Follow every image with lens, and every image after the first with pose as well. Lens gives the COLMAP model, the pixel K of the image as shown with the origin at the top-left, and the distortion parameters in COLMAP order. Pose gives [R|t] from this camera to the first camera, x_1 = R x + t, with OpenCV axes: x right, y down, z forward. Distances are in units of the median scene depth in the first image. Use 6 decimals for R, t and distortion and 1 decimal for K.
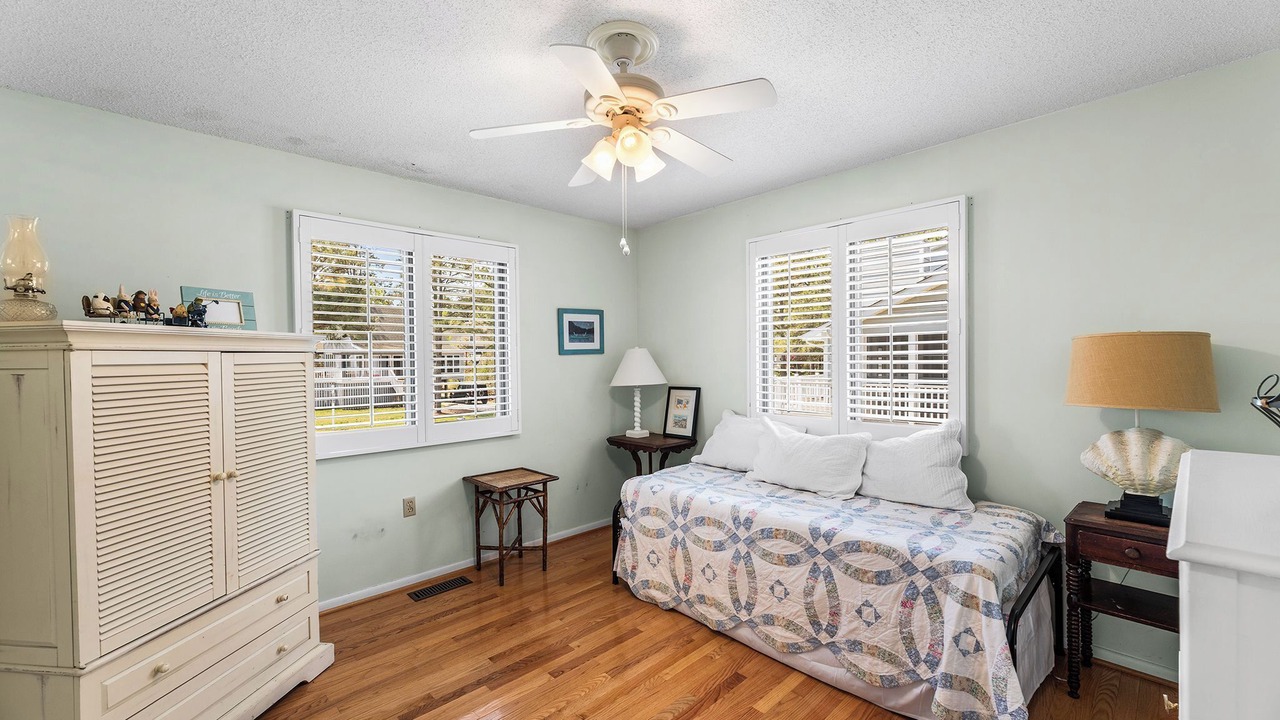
lens RADIAL K [[517.9, 0, 677.0], [0, 517.9, 381.8], [0, 0, 1]] dist [0.000200, 0.000000]
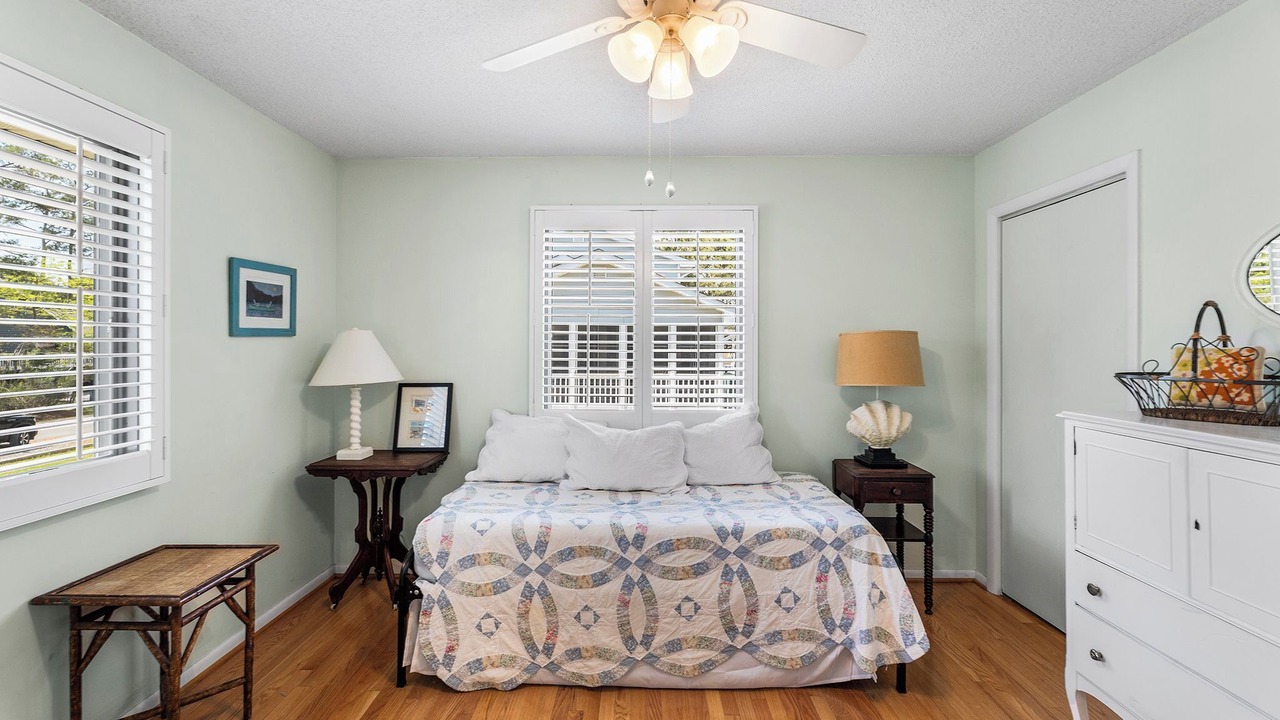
lens RADIAL K [[515.6, 0, 643.4], [0, 515.6, 357.4], [0, 0, 1]] dist [-0.000278, -0.000024]
pose [[0.720528, -0.004634, 0.693410, -0.406762], [0.021886, 0.999631, -0.016062, -0.011901], [-0.693080, 0.026749, 0.720364, 0.351555]]
